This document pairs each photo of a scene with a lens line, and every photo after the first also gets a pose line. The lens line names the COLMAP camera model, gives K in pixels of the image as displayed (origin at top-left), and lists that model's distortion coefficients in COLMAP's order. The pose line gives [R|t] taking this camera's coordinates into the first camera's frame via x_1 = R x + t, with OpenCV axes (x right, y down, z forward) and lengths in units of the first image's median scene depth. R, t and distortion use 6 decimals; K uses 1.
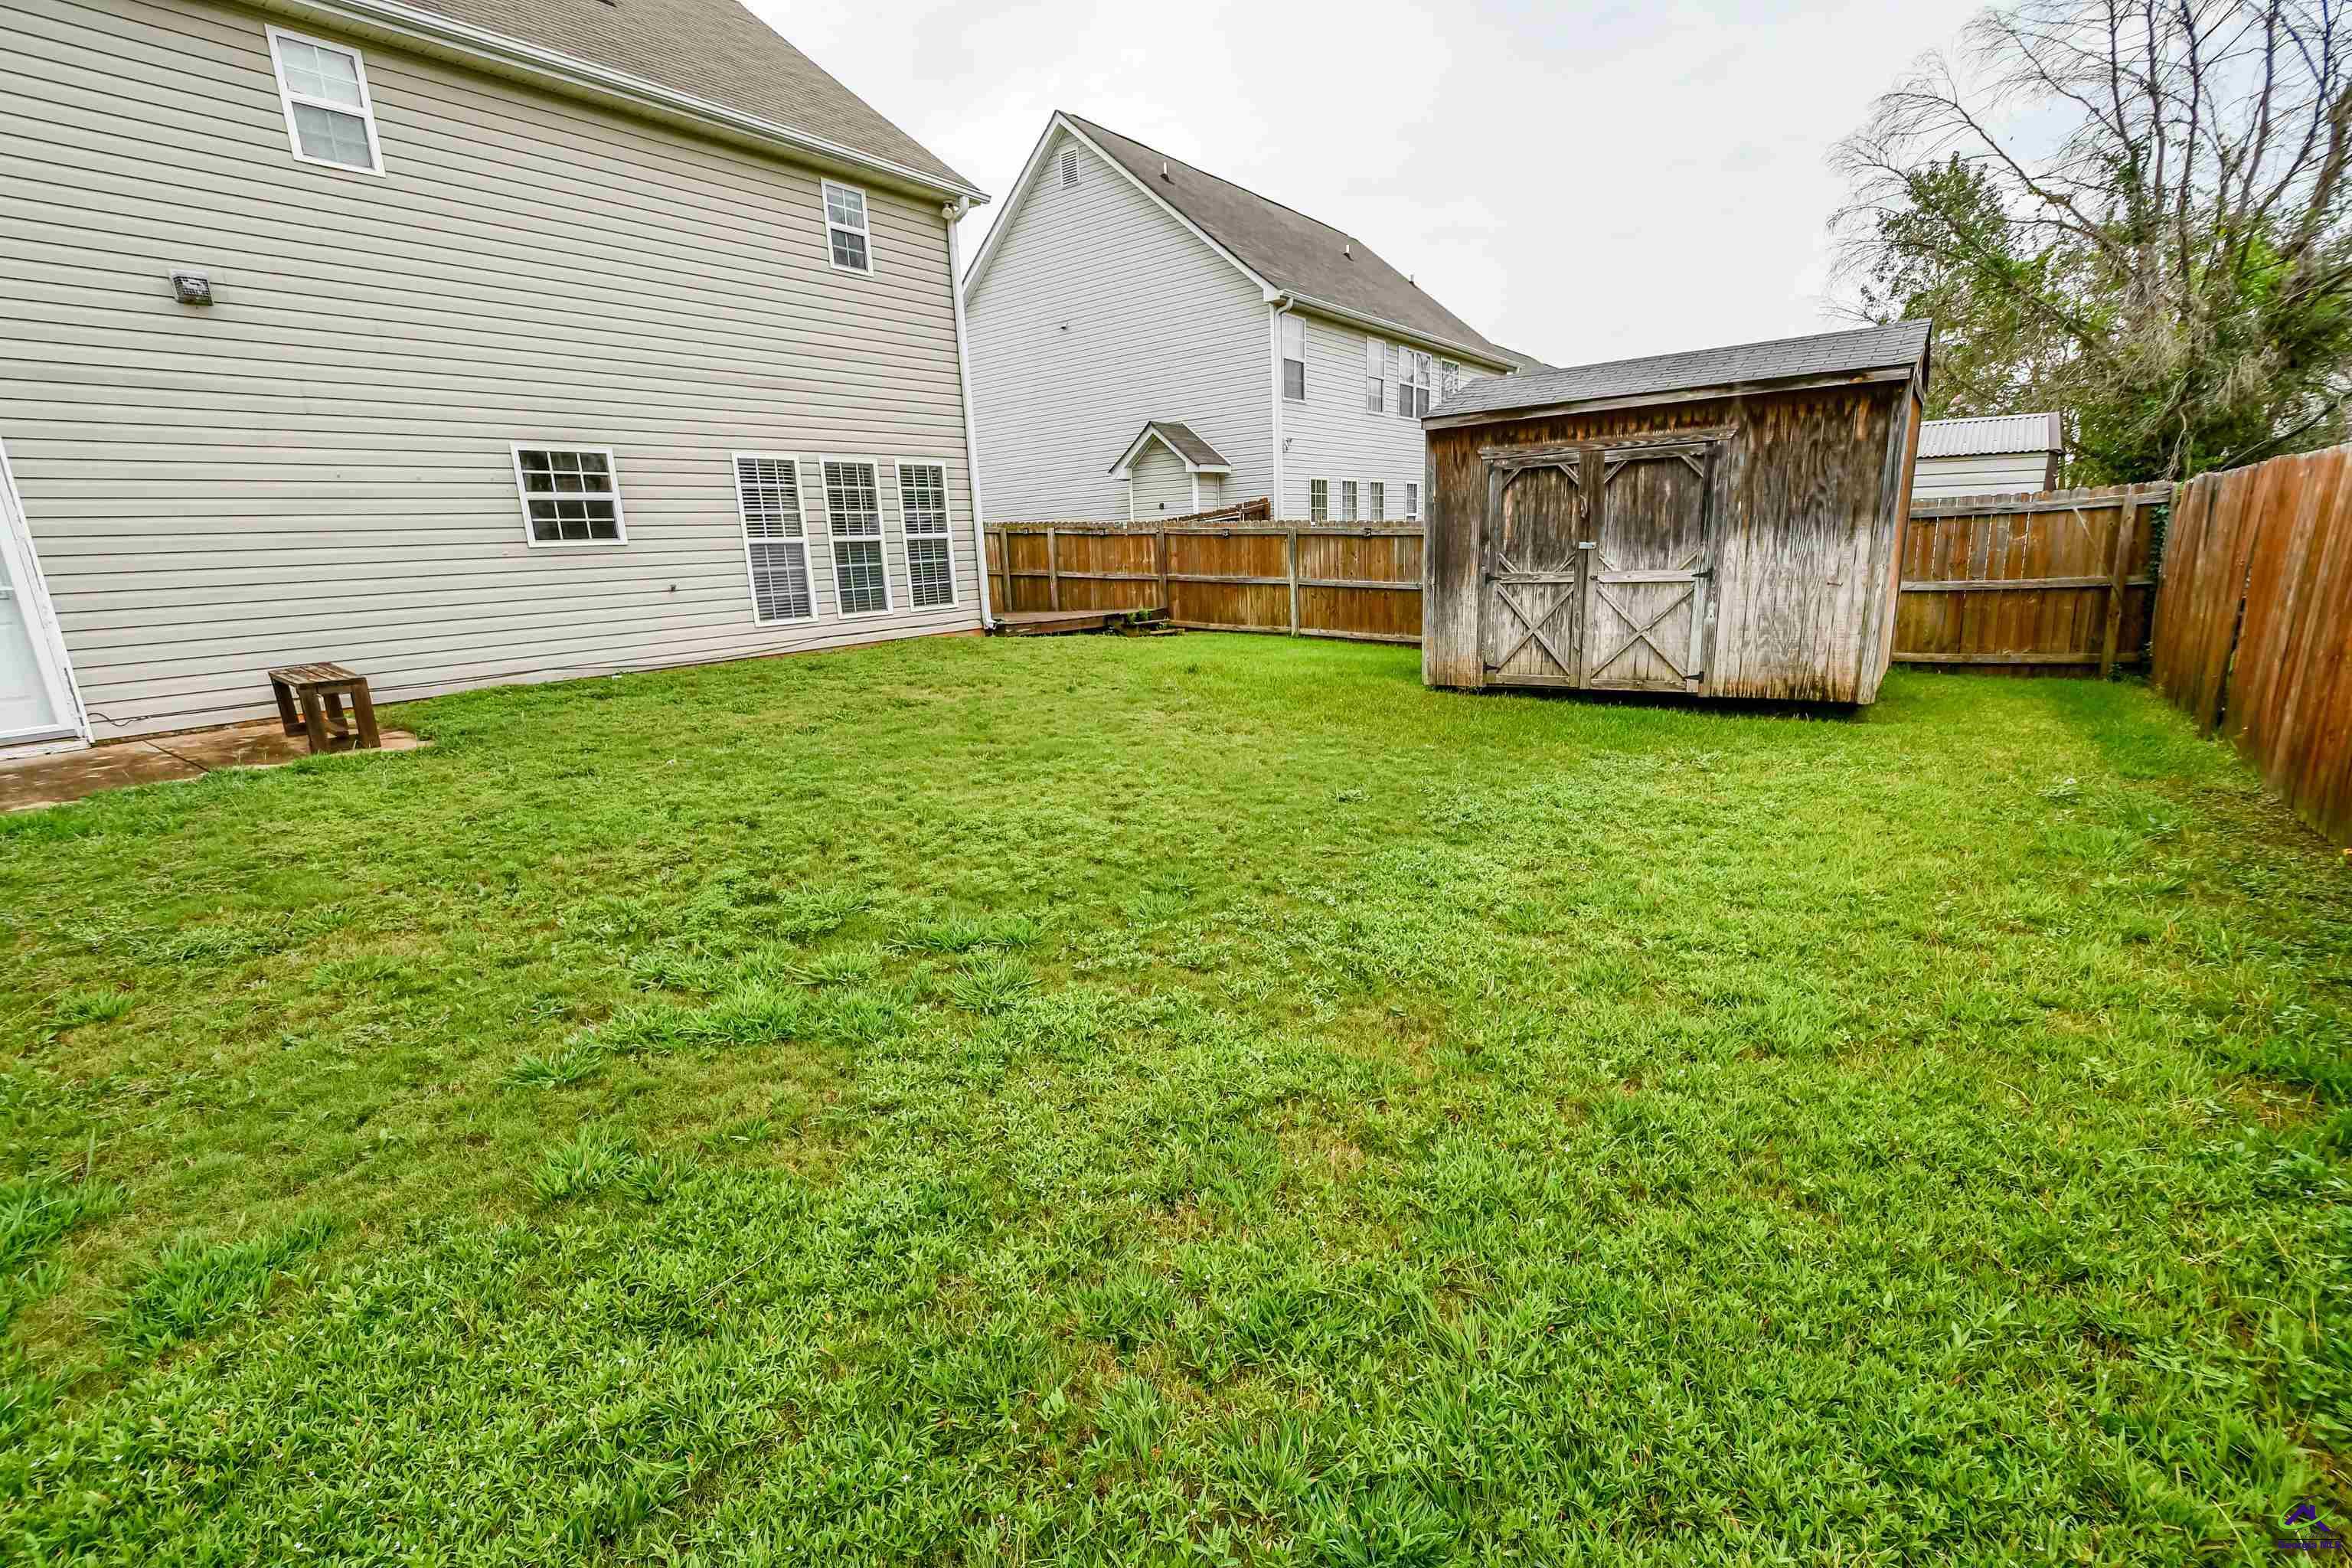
lens RADIAL K [[1033.8, 0, 1165.6], [0, 1033.8, 797.8], [0, 0, 1]] dist [0.003254, -0.006823]
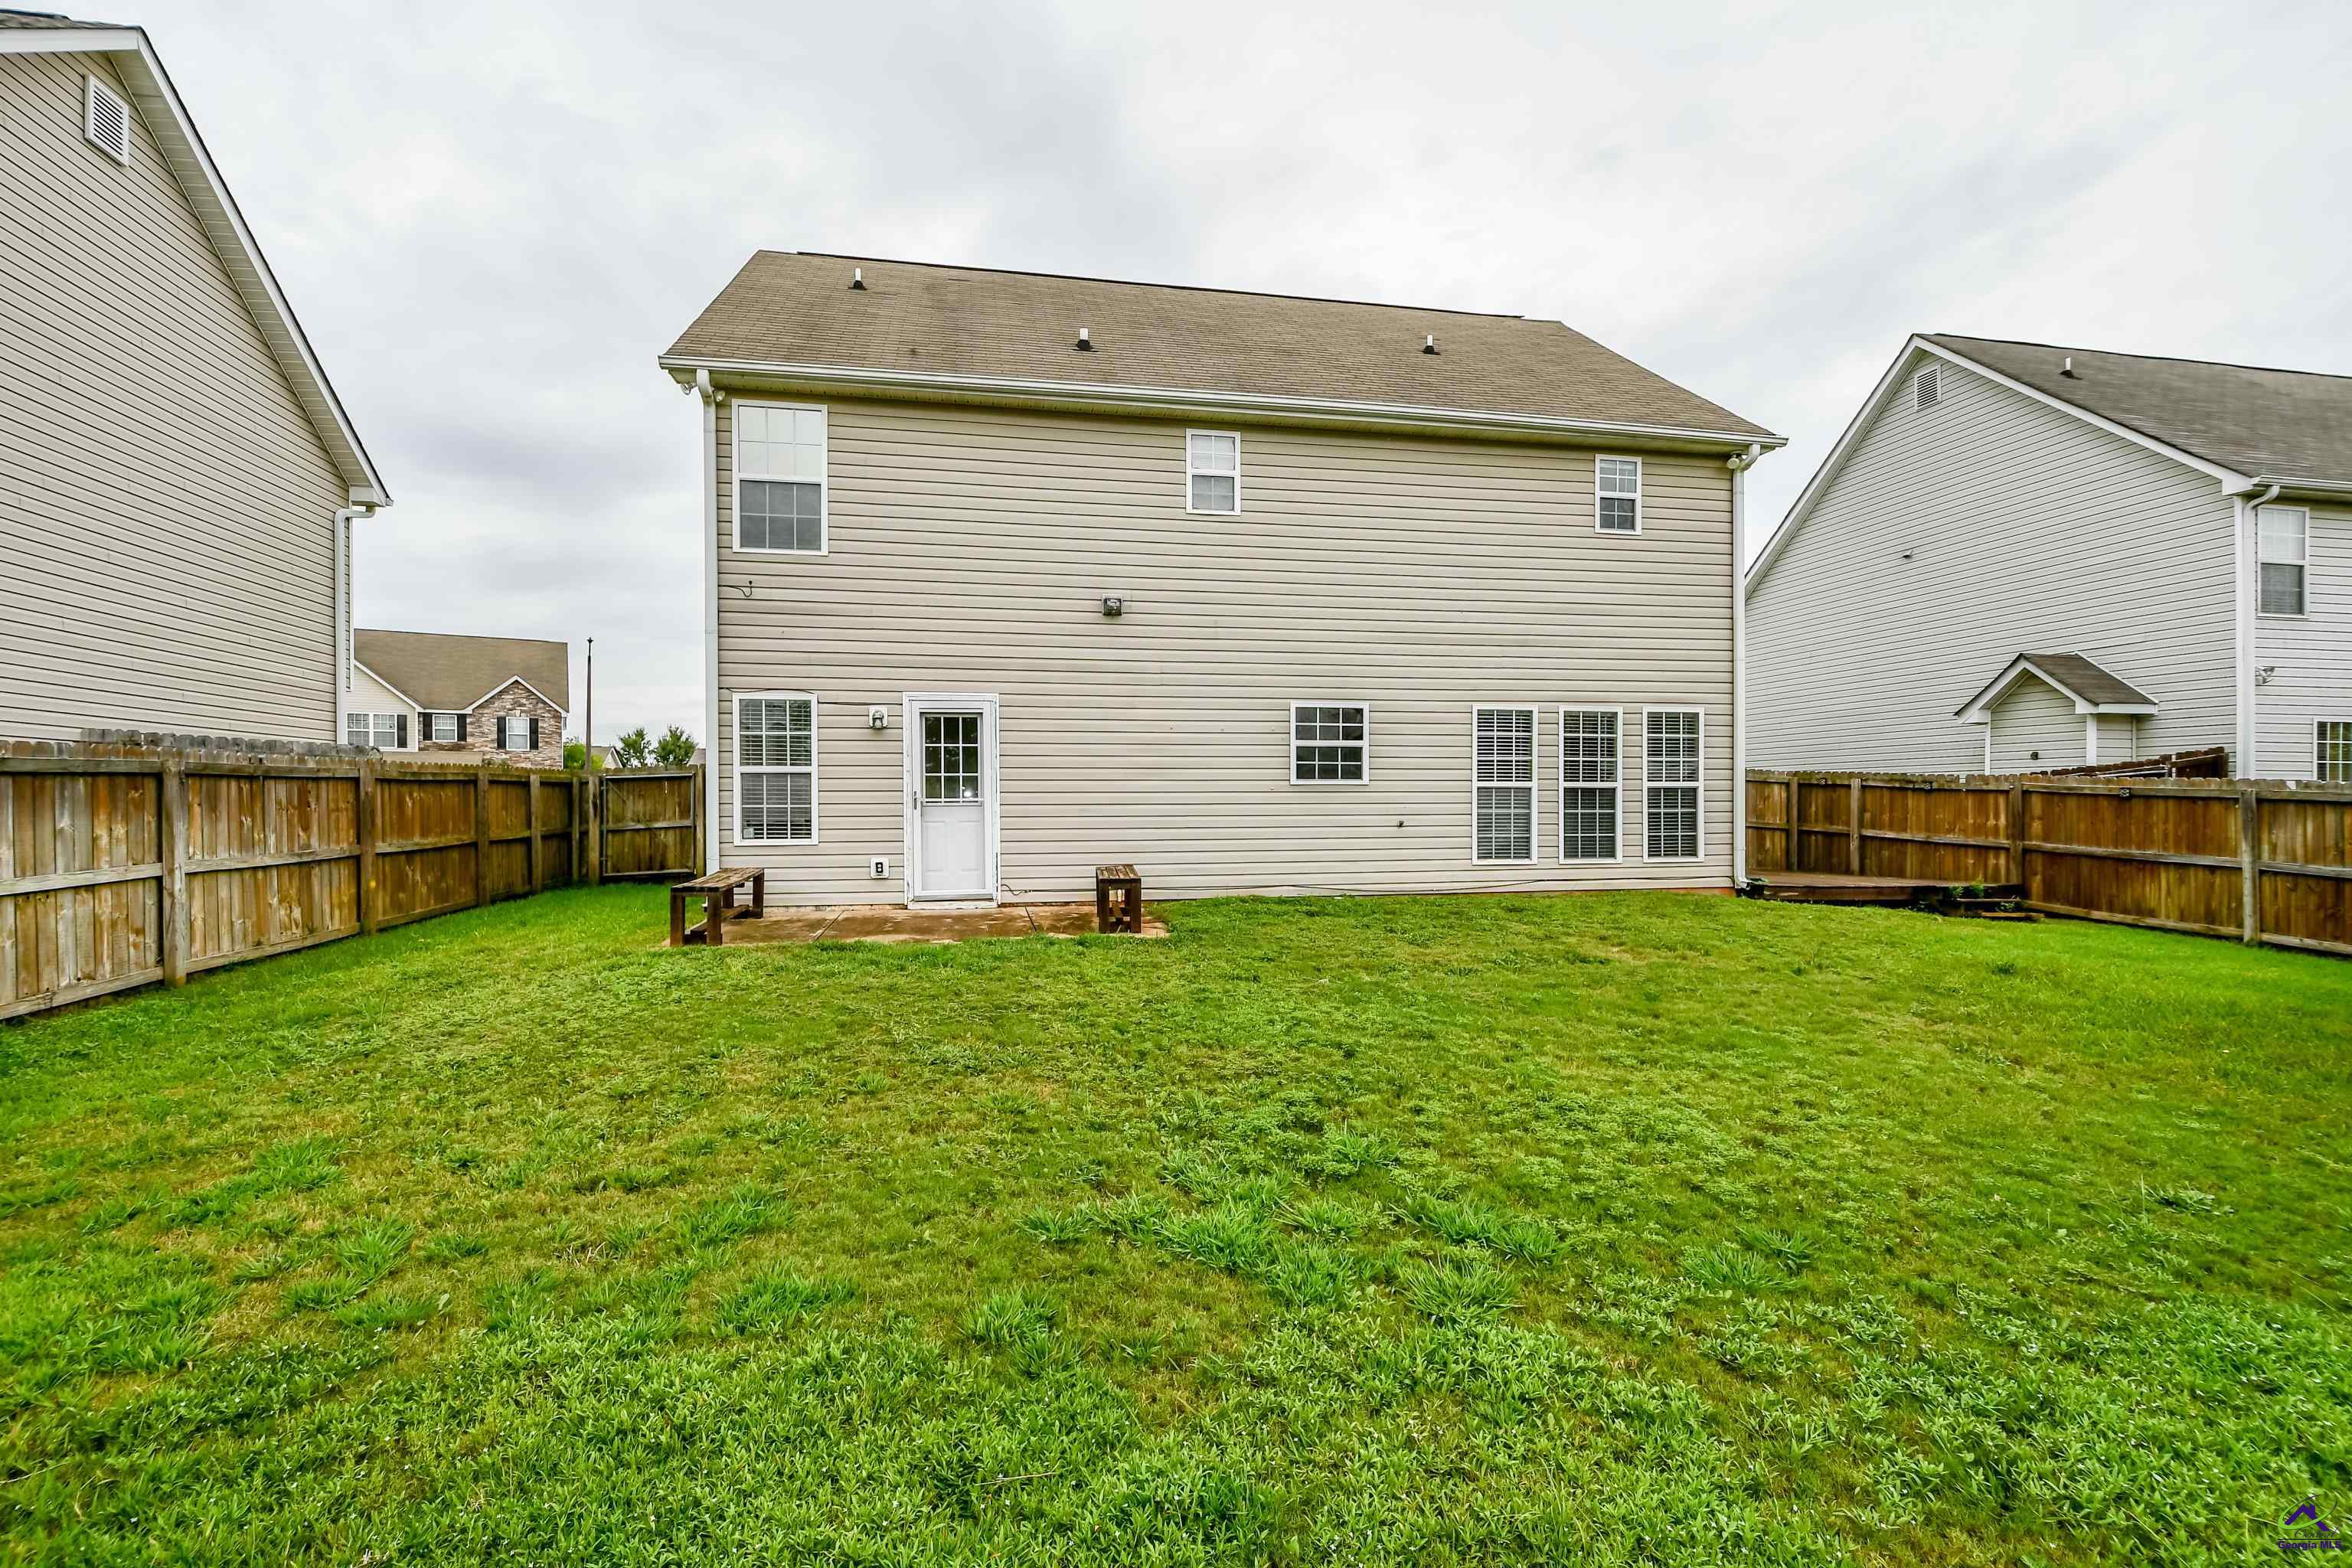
lens RADIAL K [[1033.8, 0, 1164.4], [0, 1033.8, 795.7], [0, 0, 1]] dist [0.003254, -0.006823]
pose [[0.737957, 0.039077, -0.673715, 0.101955], [-0.191202, 0.969521, -0.153199, -0.020362], [0.647195, 0.241870, 0.722937, 0.047190]]
